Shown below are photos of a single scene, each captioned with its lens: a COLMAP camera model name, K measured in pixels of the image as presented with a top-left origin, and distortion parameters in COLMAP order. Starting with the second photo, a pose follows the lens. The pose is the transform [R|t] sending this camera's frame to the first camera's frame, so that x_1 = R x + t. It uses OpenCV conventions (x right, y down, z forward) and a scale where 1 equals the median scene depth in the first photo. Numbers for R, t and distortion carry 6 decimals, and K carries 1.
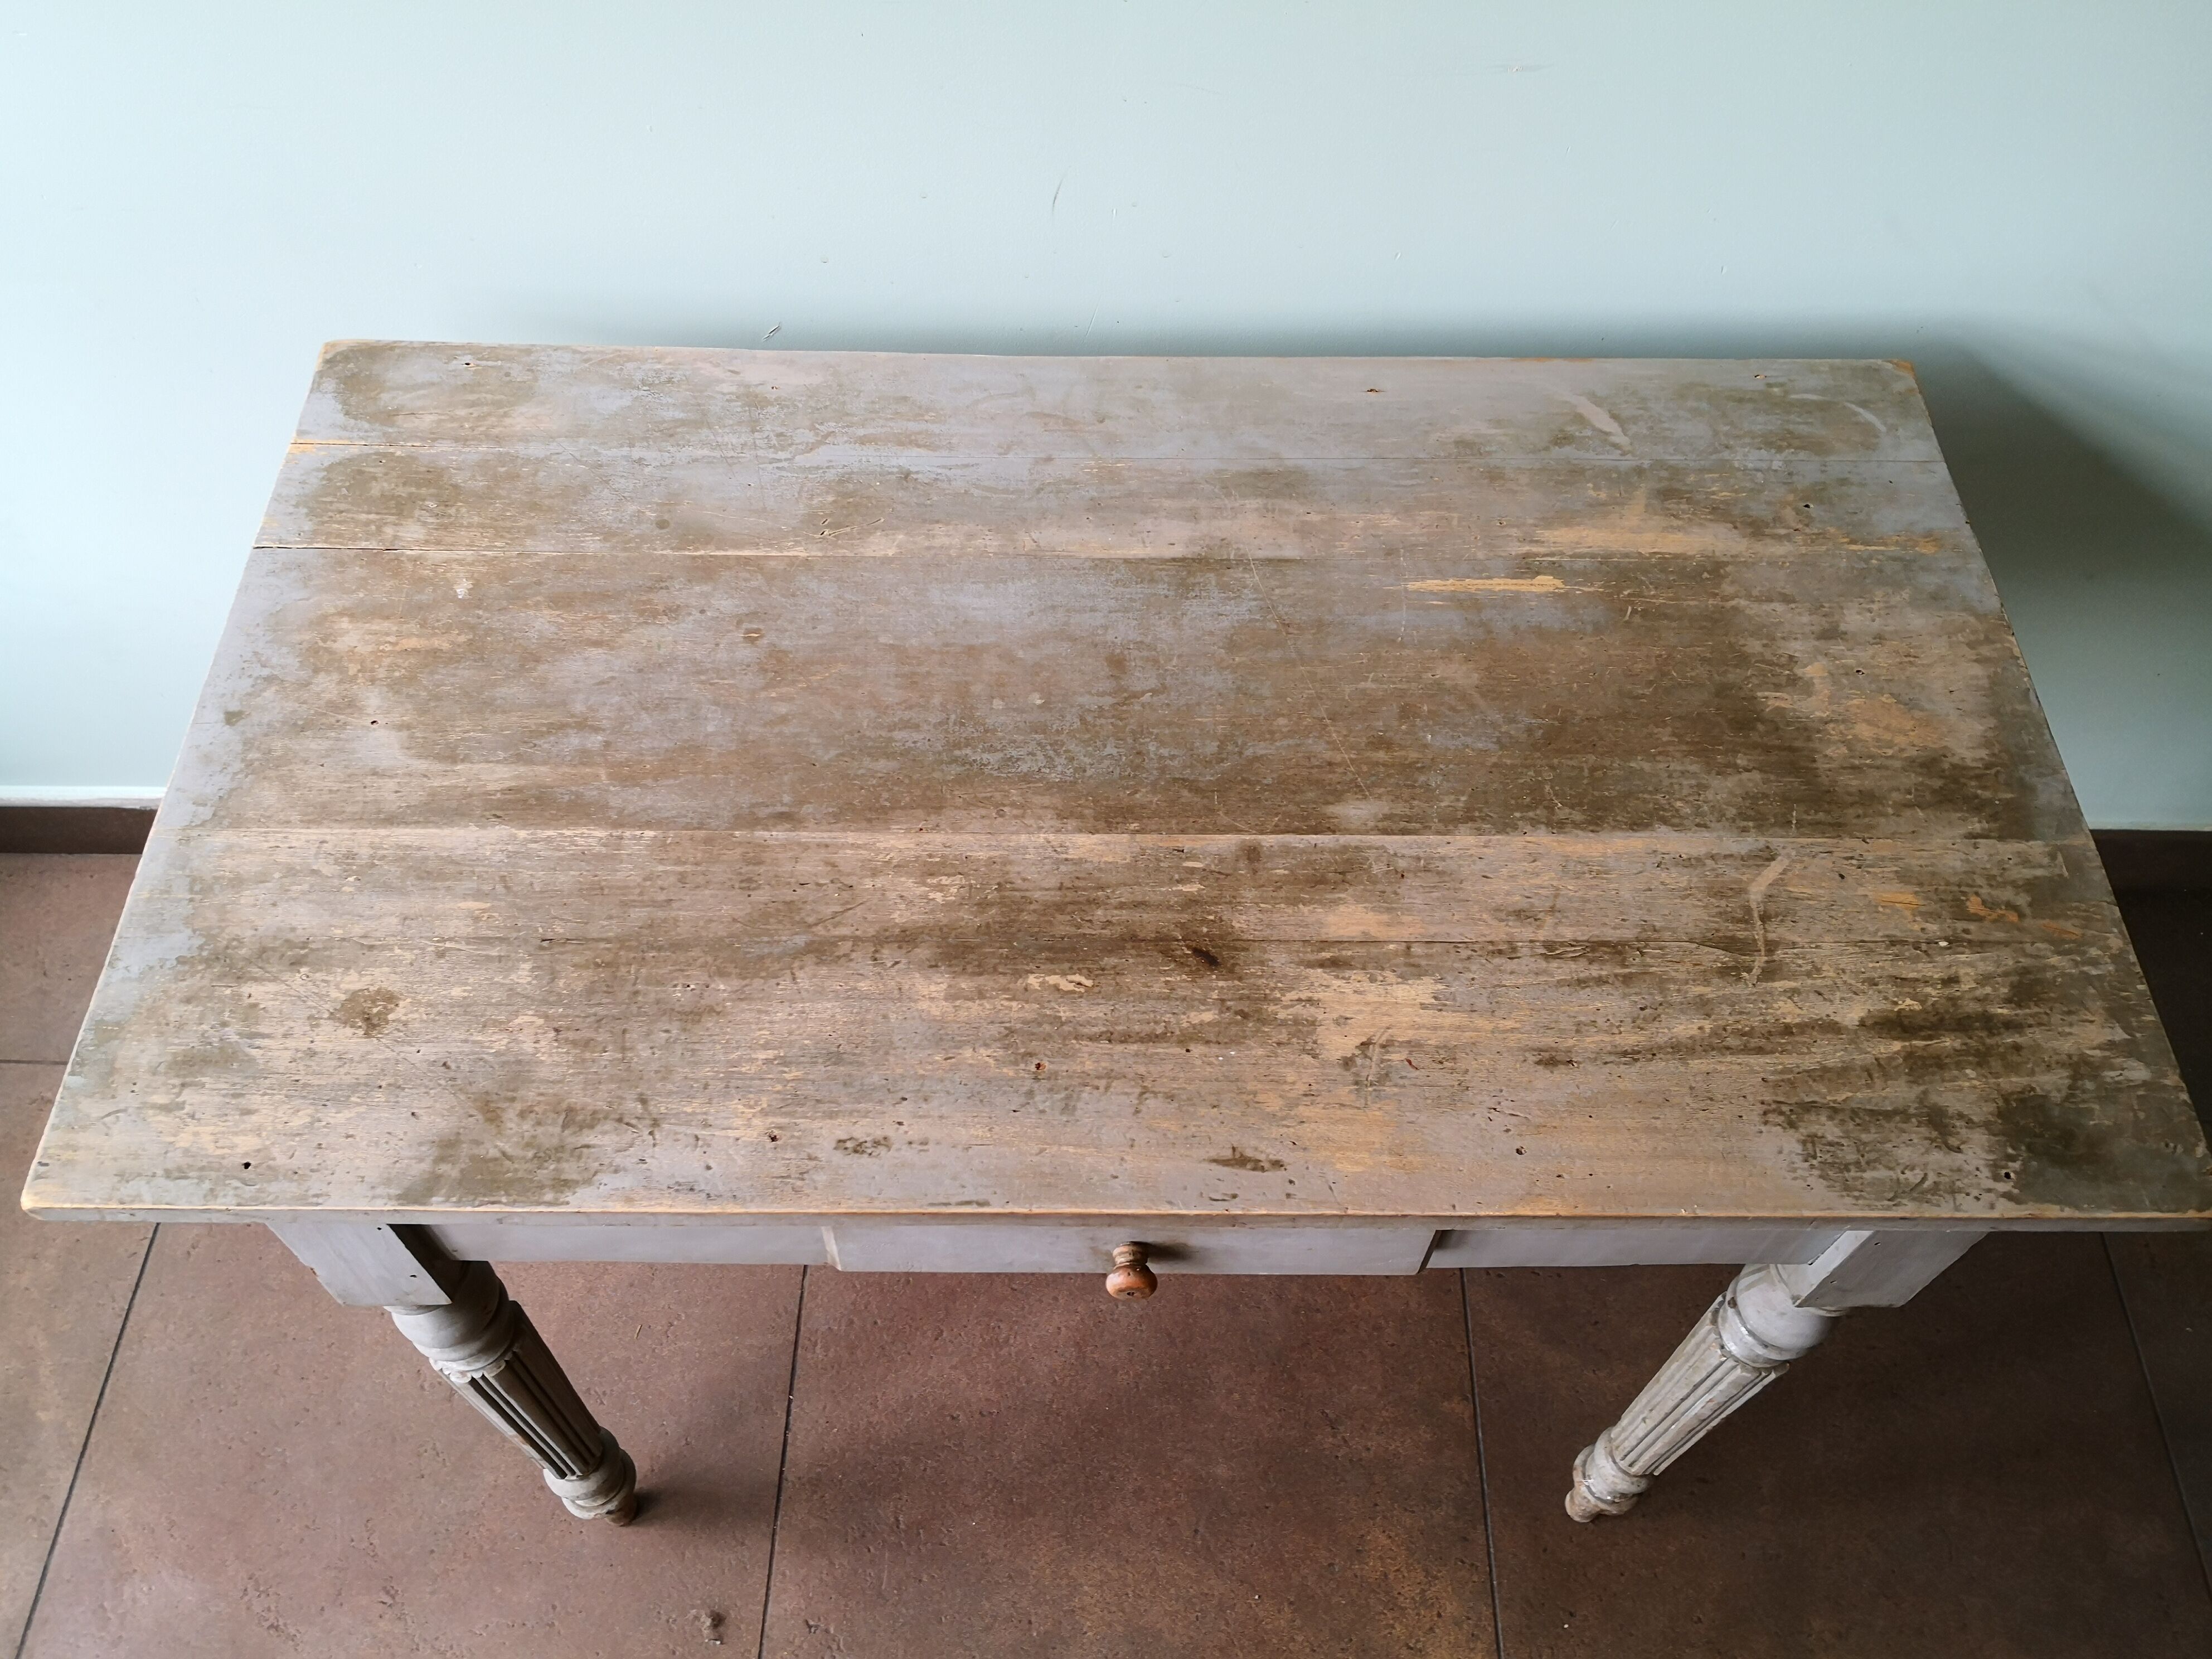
lens RADIAL K [[1798.9, 0, 1087.0], [0, 1798.9, 830.8], [0, 0, 1]] dist [0.018881, -0.054443]
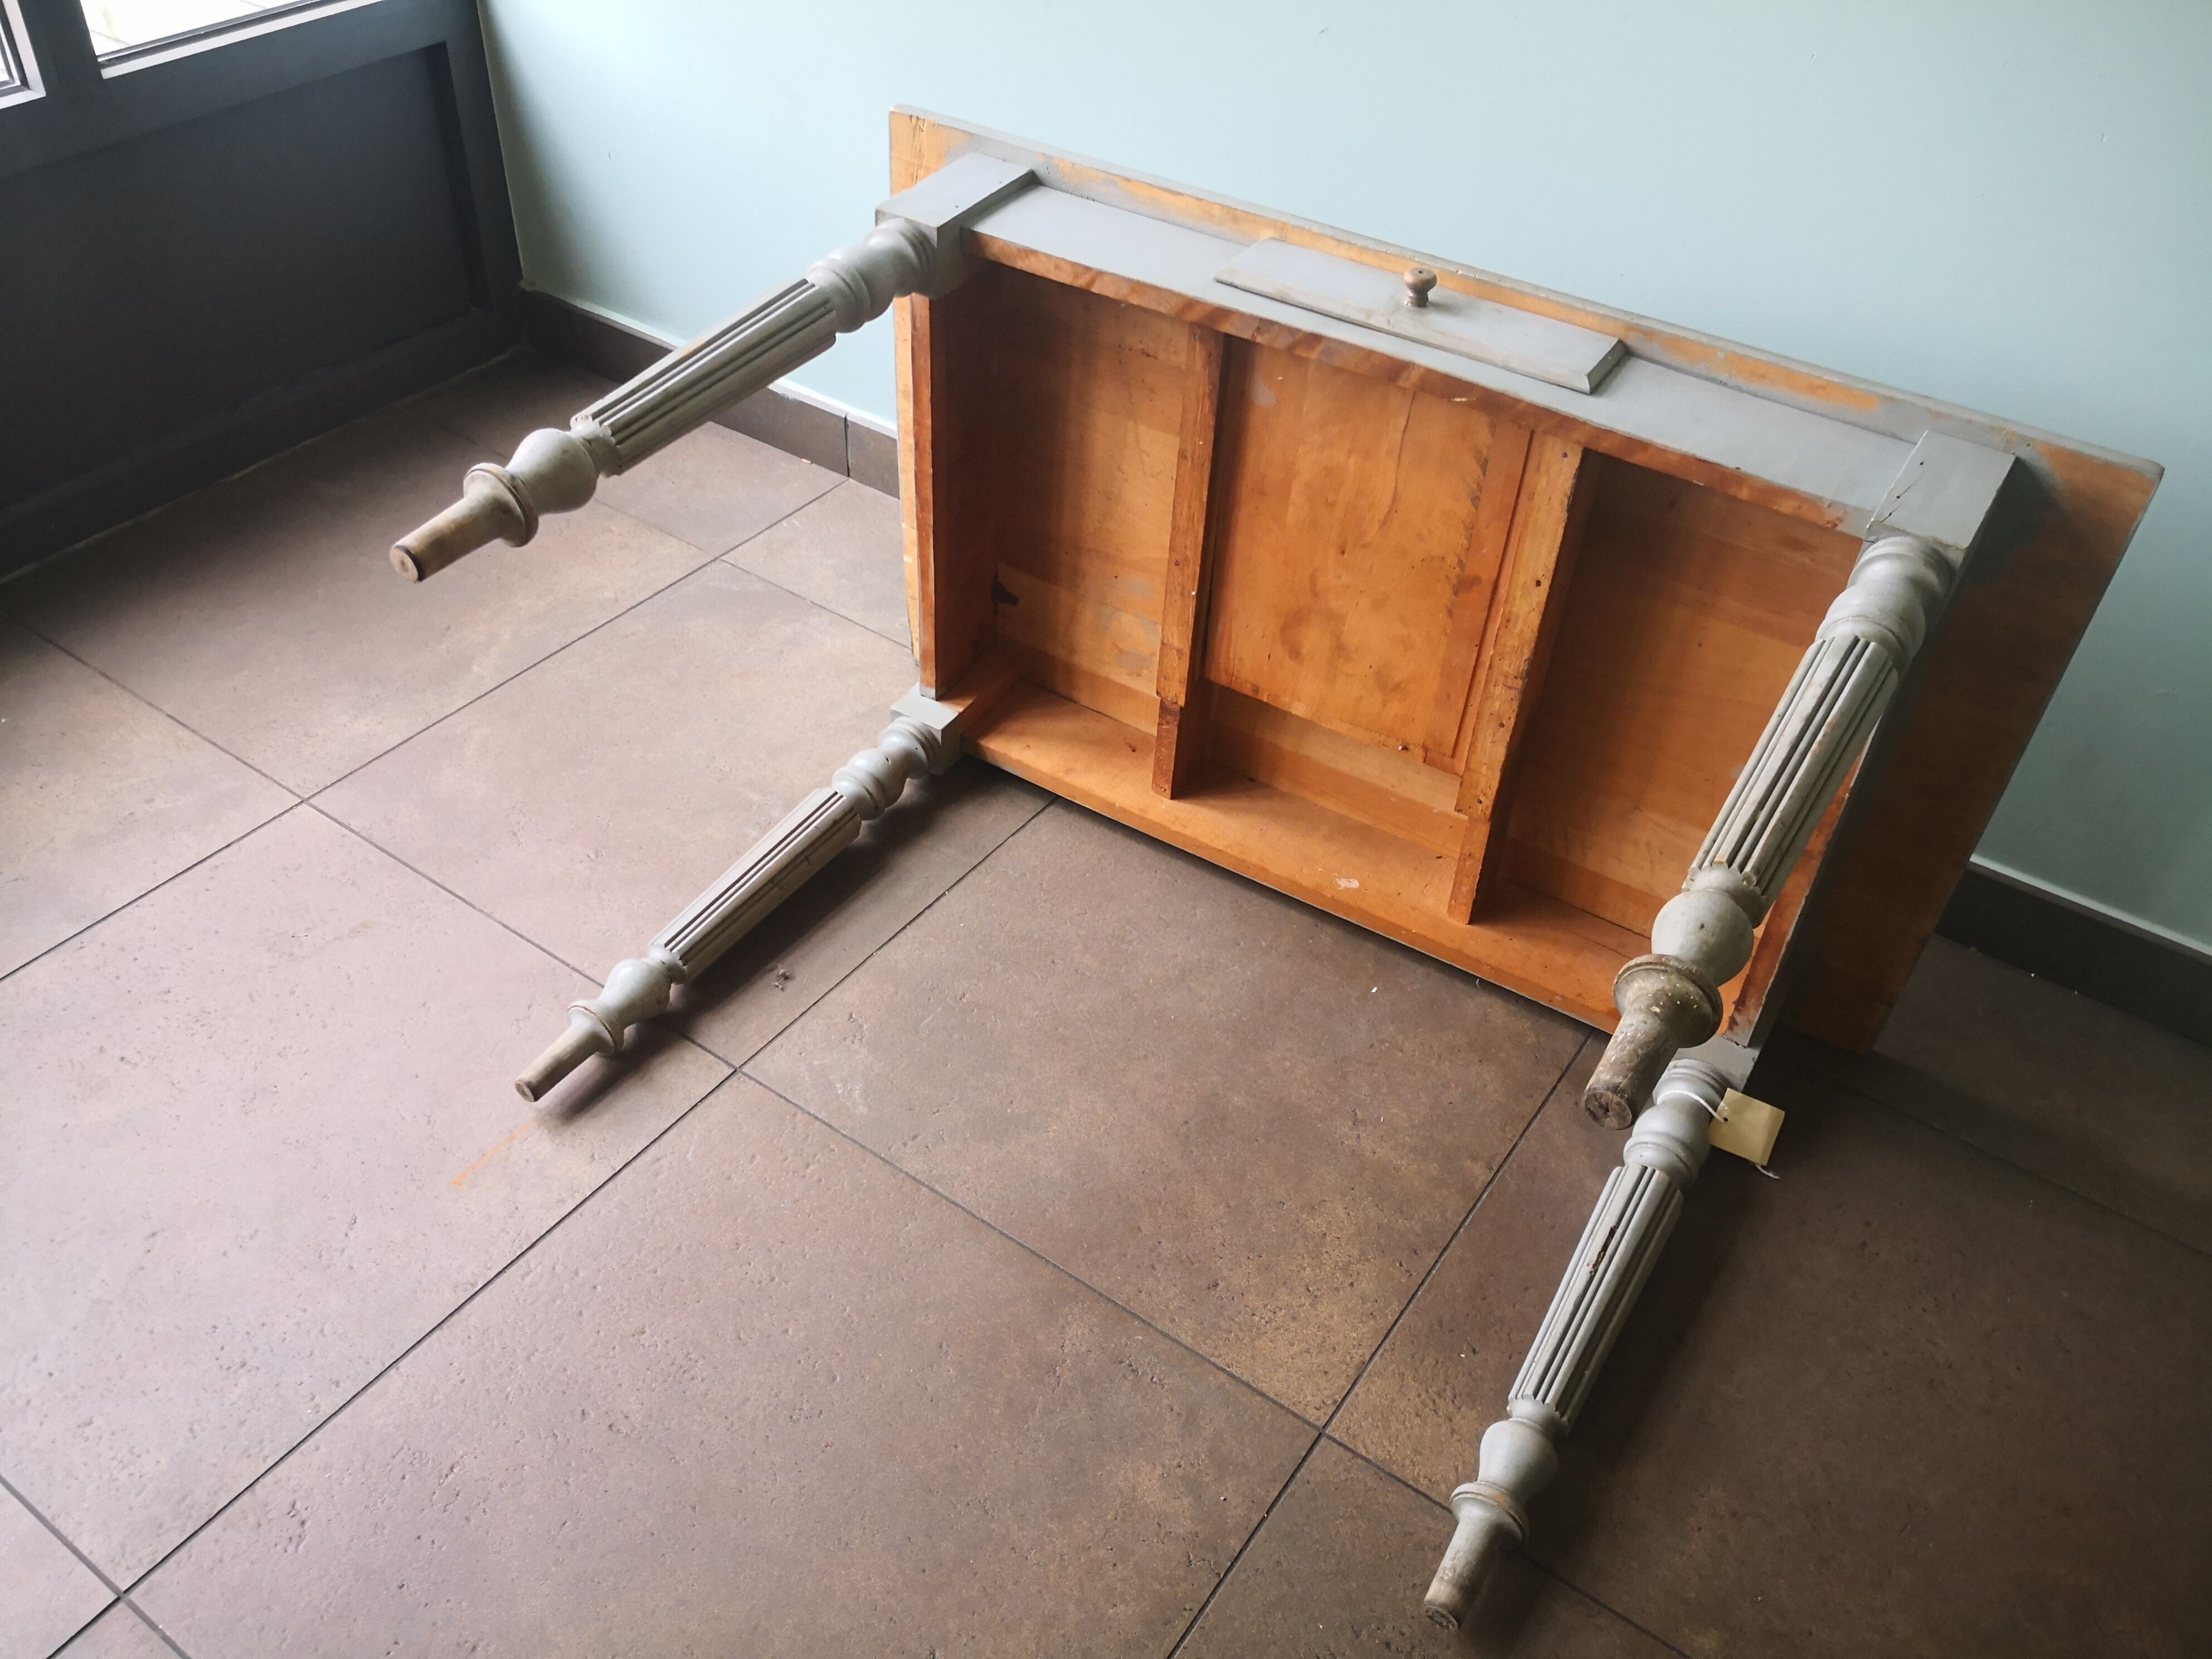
lens RADIAL K [[1798.9, 0, 1116.0], [0, 1798.9, 854.4], [0, 0, 1]] dist [0.018881, -0.054443]
pose [[0.836516, 0.384607, -0.390280, 0.542298], [-0.472662, 0.866802, -0.158889, 0.635431], [0.277186, 0.317384, 0.906882, -0.014178]]
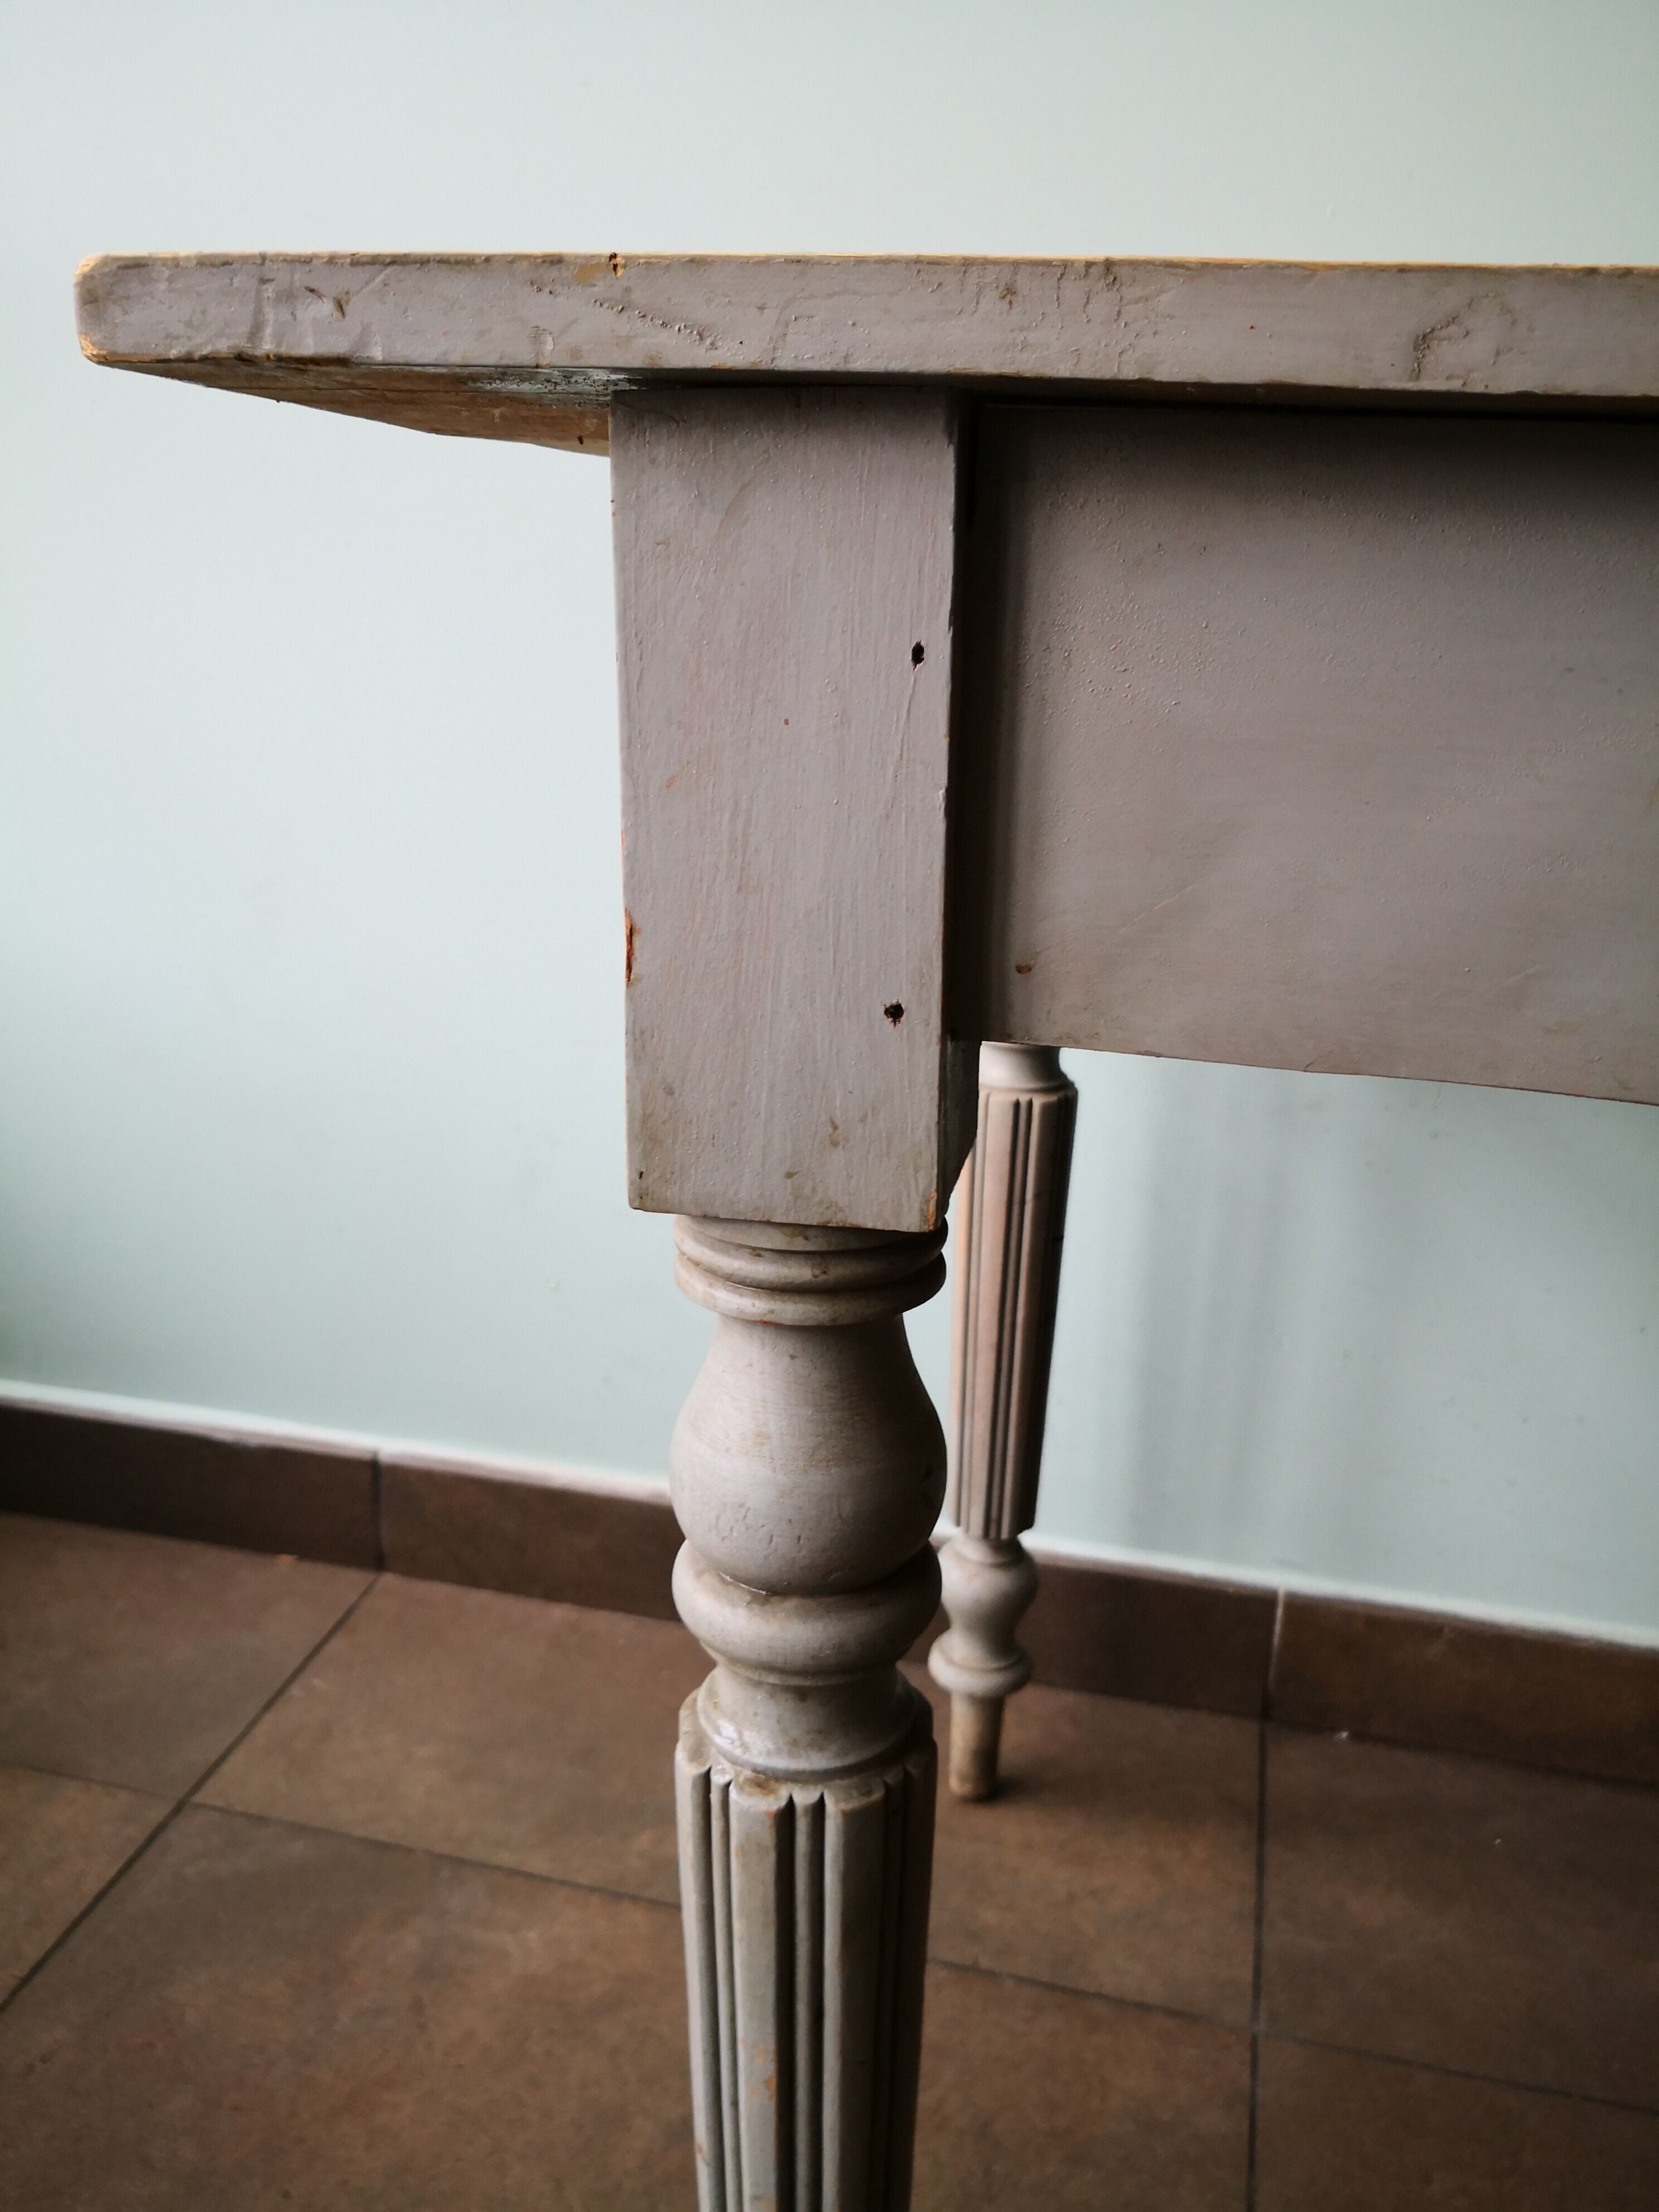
lens RADIAL K [[1798.9, 0, 821.5], [0, 1798.9, 1095.2], [0, 0, 1]] dist [0.018881, -0.054443]
pose [[0.975540, 0.077480, -0.205716, -0.302311], [-0.189331, 0.771655, -0.607209, 0.449546], [0.111695, 0.631305, 0.767450, 0.711568]]
